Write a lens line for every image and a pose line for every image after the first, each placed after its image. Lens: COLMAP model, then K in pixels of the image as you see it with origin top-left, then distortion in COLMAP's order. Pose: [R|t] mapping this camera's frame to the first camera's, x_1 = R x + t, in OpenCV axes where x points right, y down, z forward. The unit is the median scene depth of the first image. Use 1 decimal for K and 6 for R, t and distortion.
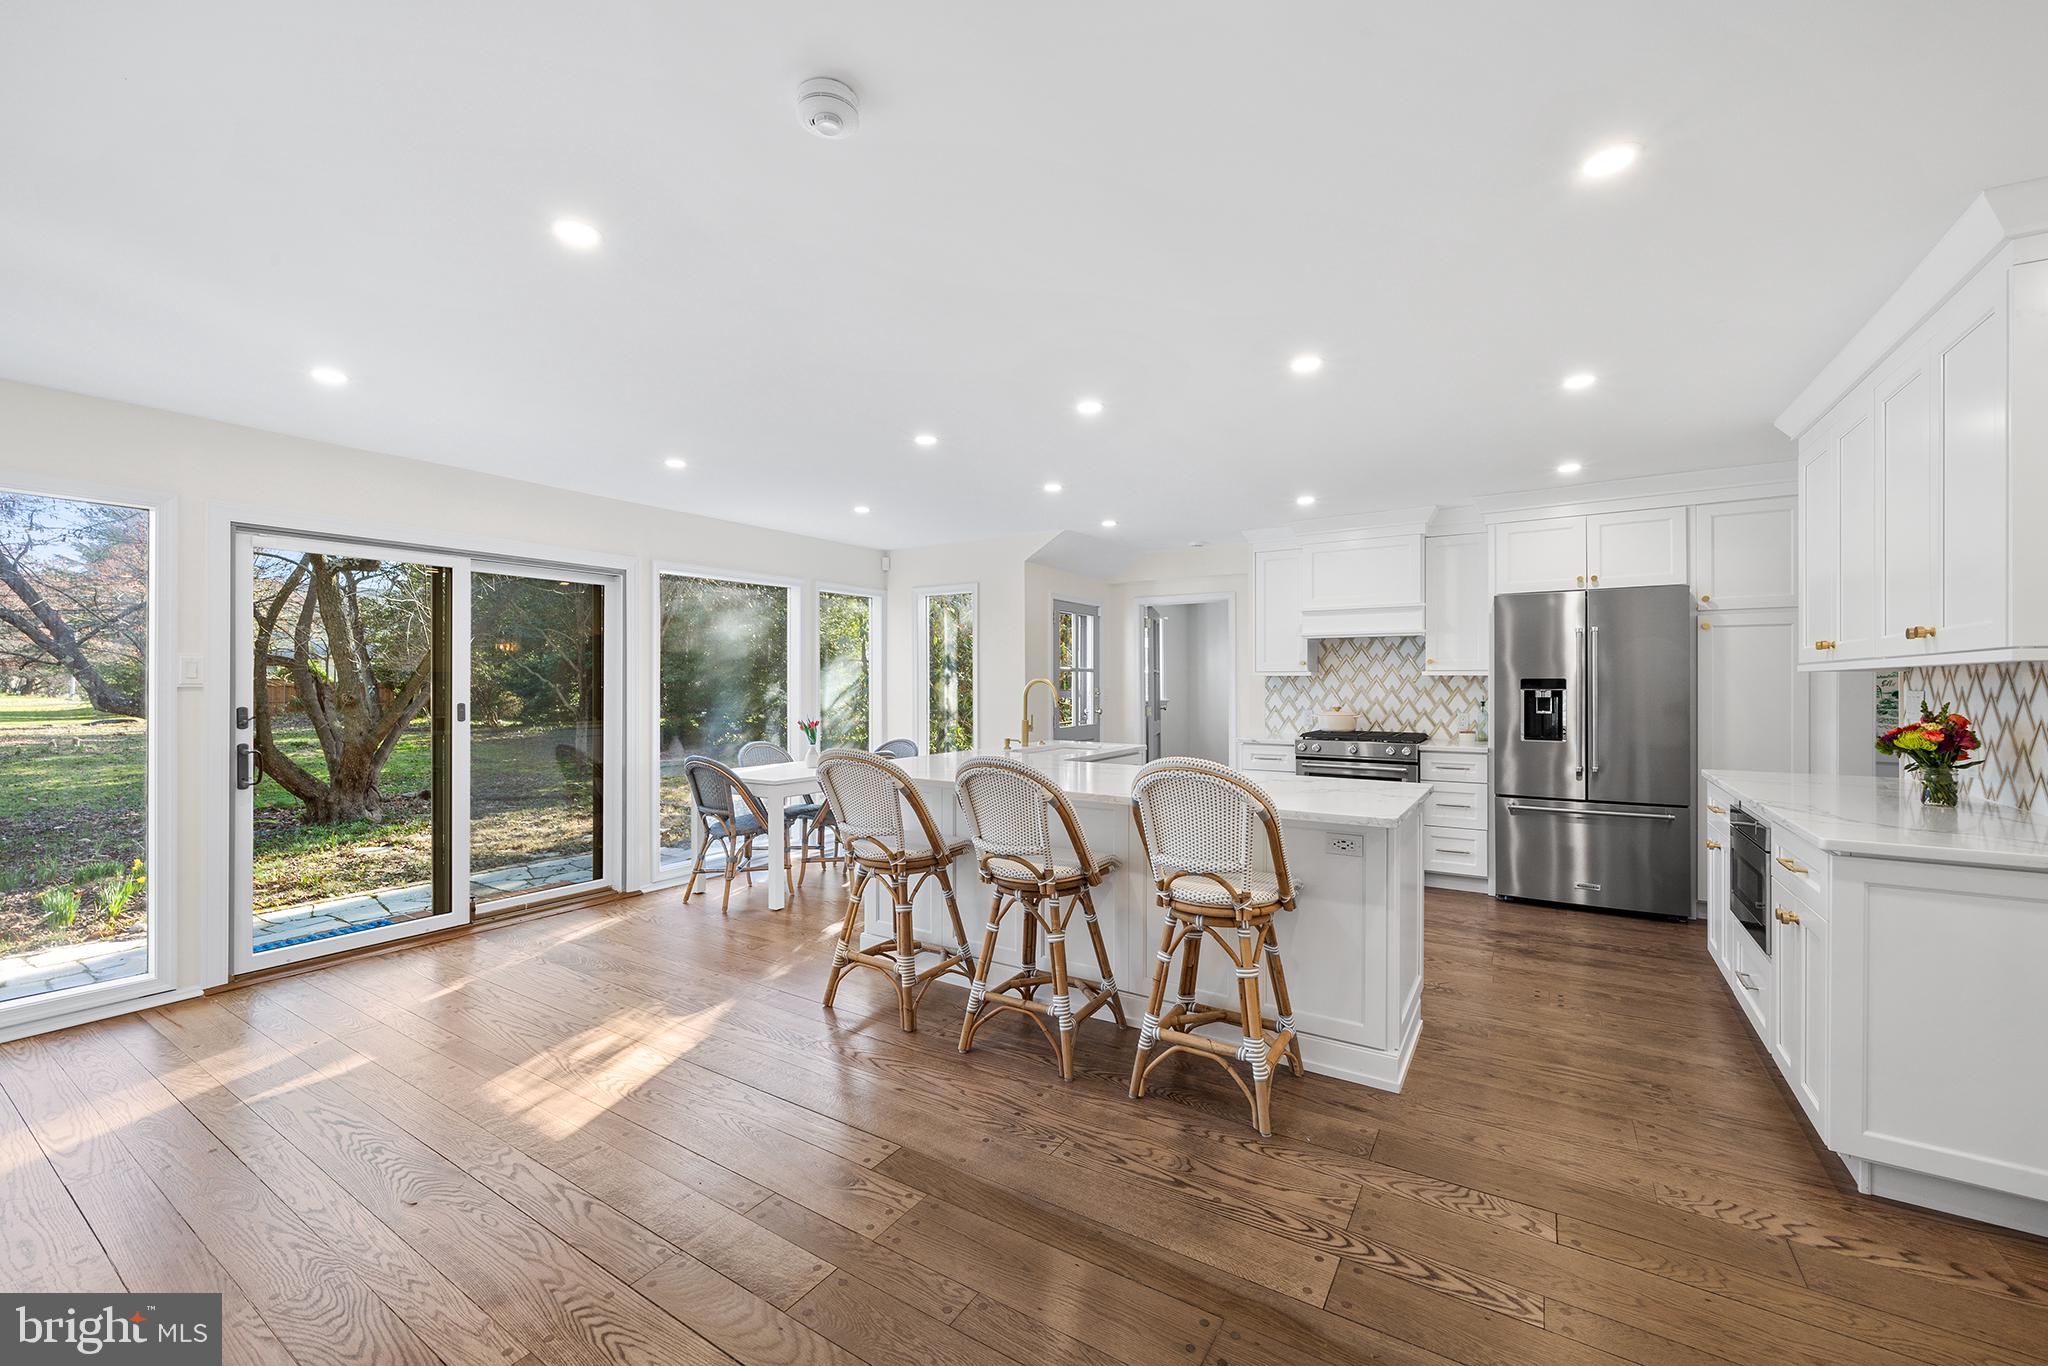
lens RADIAL K [[810.1, 0, 1025.8], [0, 810.1, 676.7], [0, 0, 1]] dist [-0.000186, -0.000225]
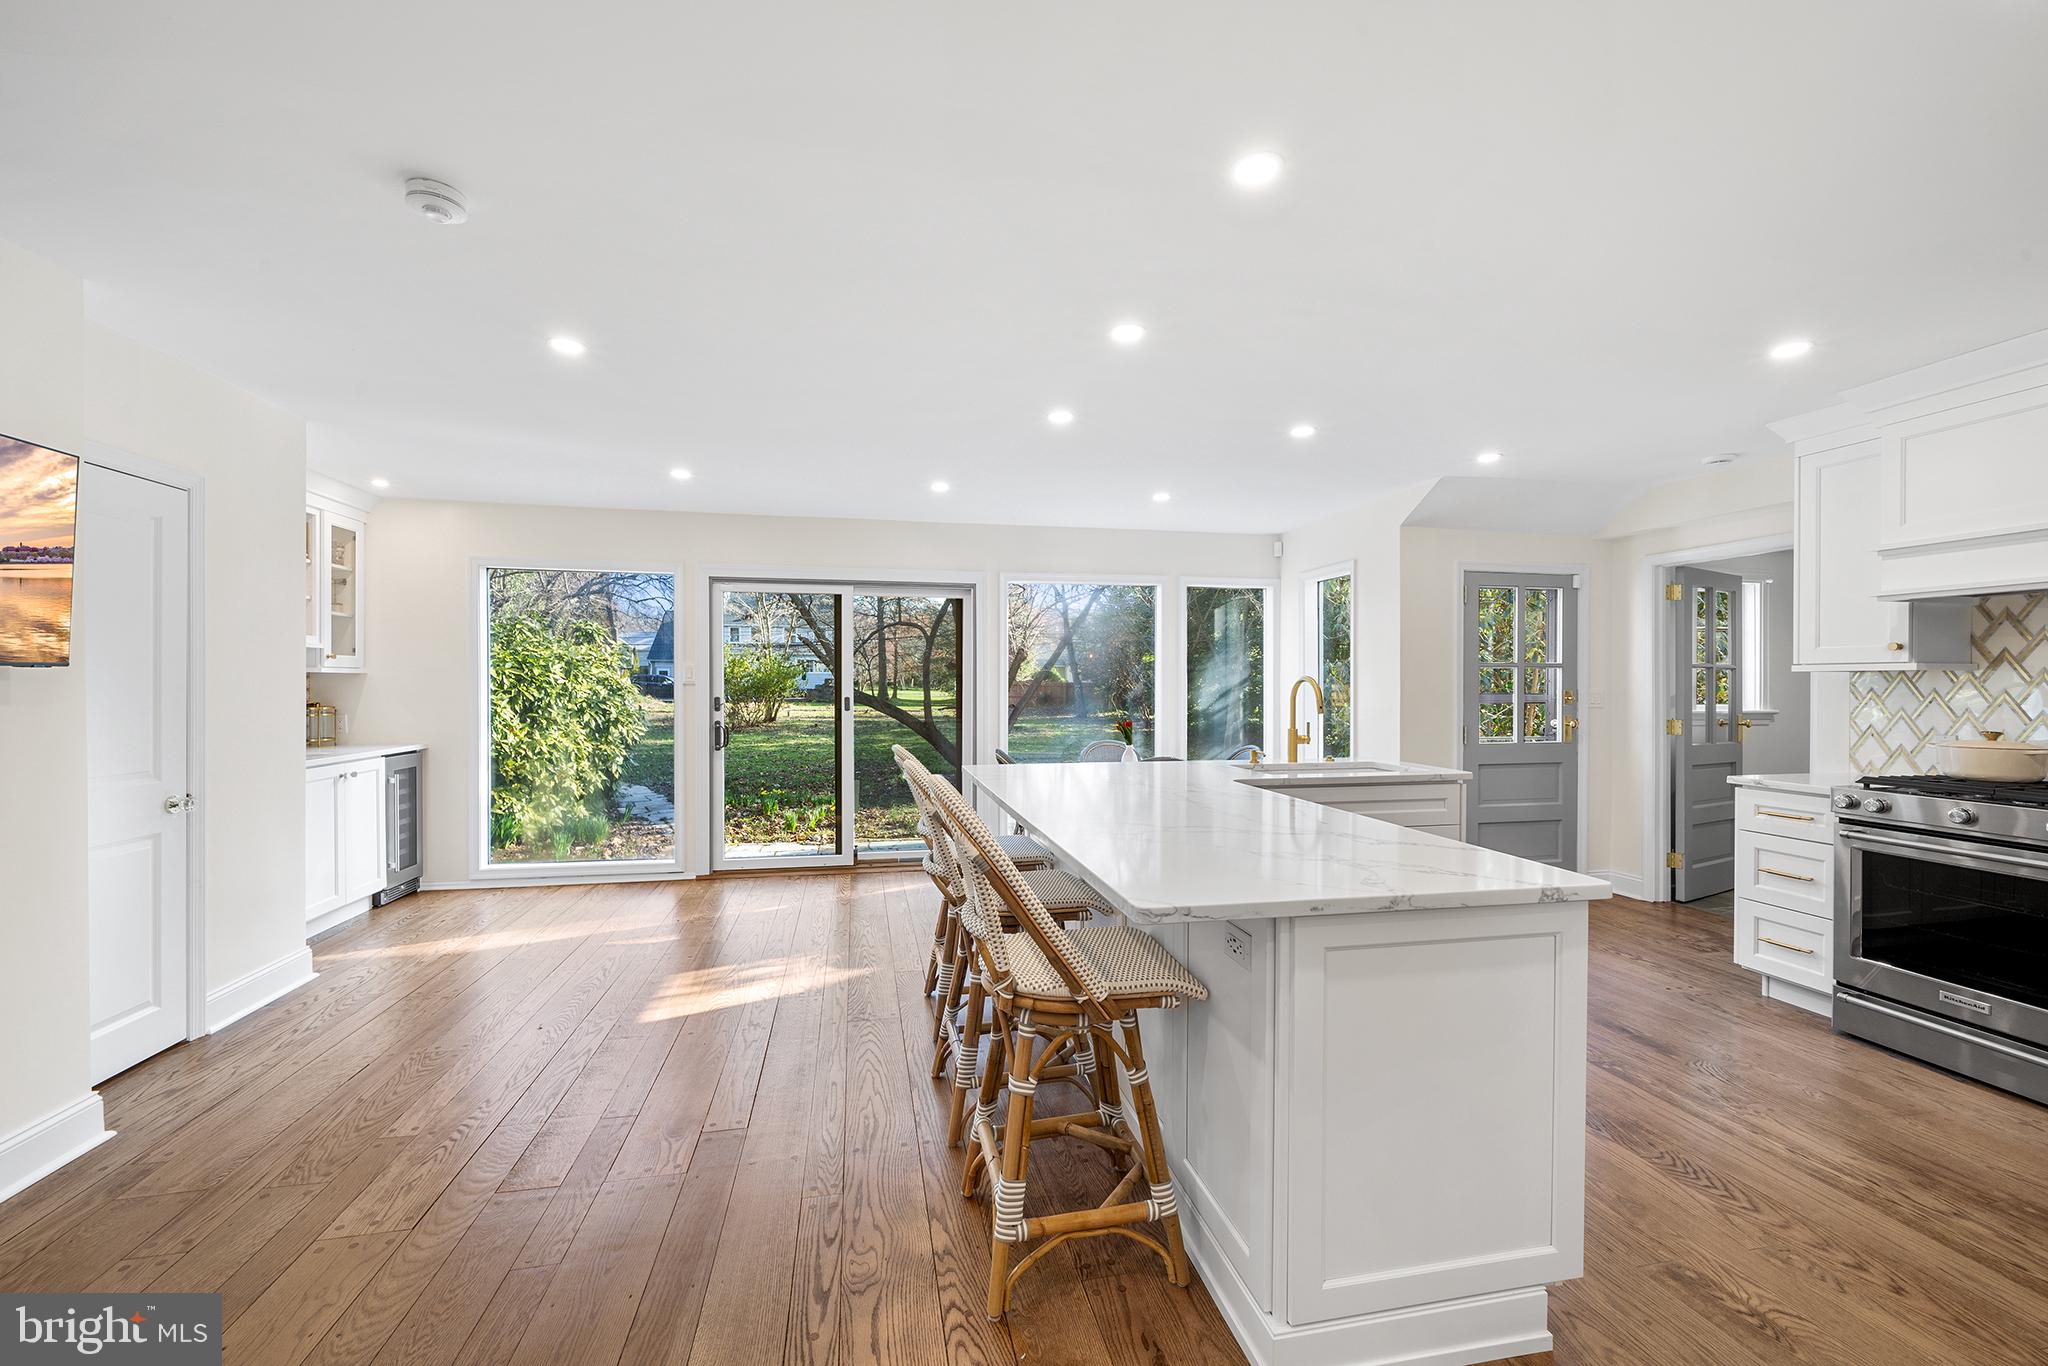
lens RADIAL K [[814.2, 0, 1024.0], [0, 814.2, 683.0], [0, 0, 1]] dist [-0.002751, -0.000257]
pose [[0.695523, 0.002050, -0.718501, 0.398004], [0.002774, 0.999981, 0.005538, 0.003128], [0.718498, -0.005845, 0.695504, 0.253931]]
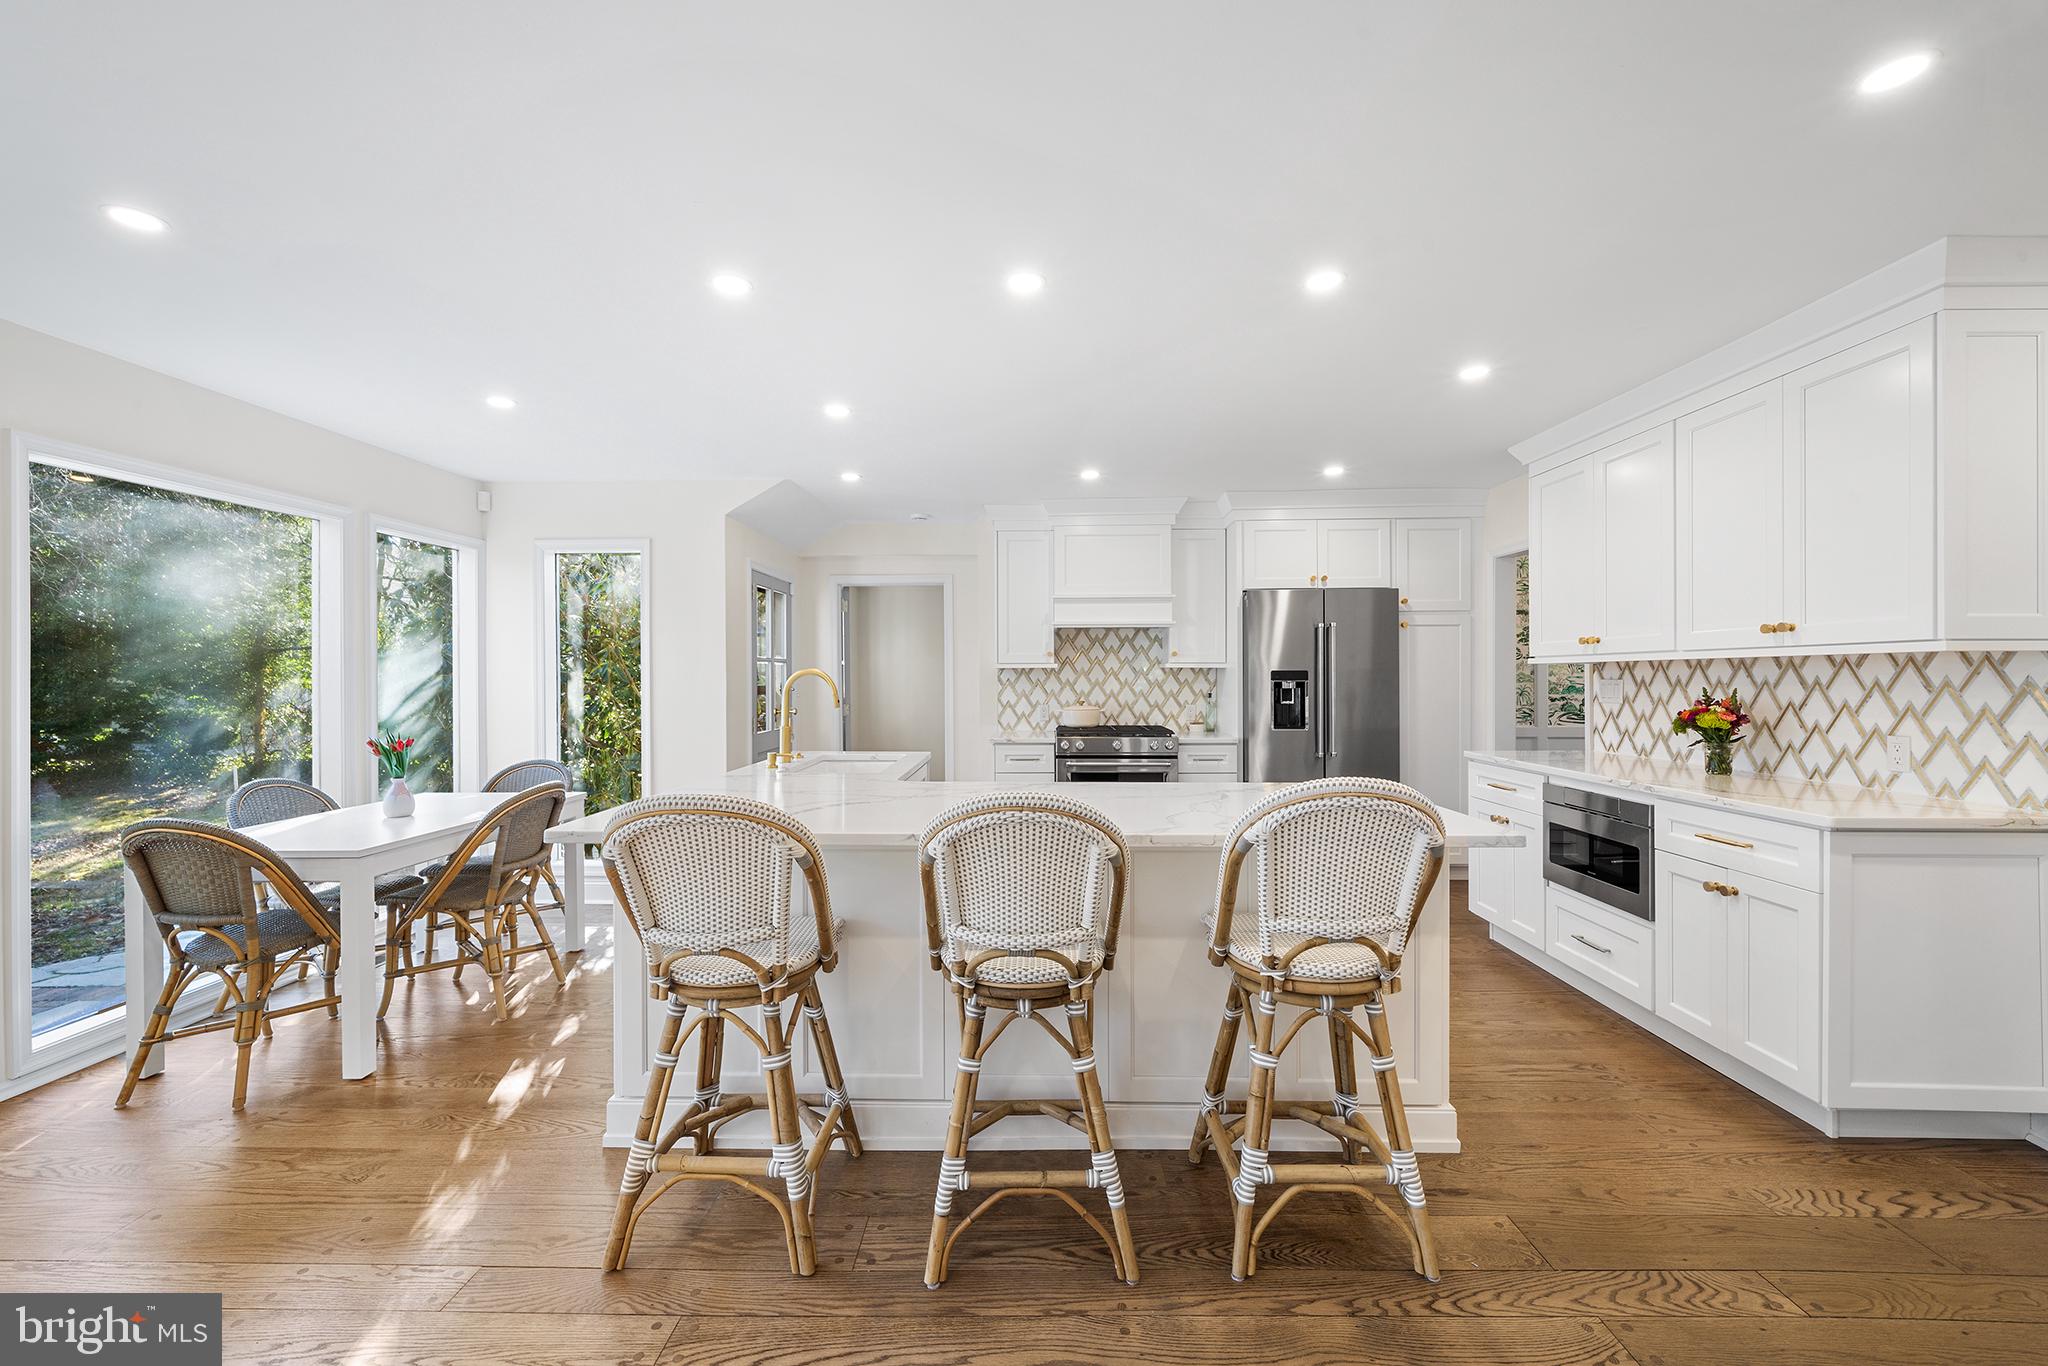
lens RADIAL K [[810.1, 0, 1025.8], [0, 810.1, 676.7], [0, 0, 1]] dist [-0.000186, -0.000225]
pose [[0.855551, -0.002258, 0.517714, -0.196675], [-0.000854, 0.999983, 0.005771, 0.004417], [-0.517718, -0.005379, 0.855534, 0.269904]]
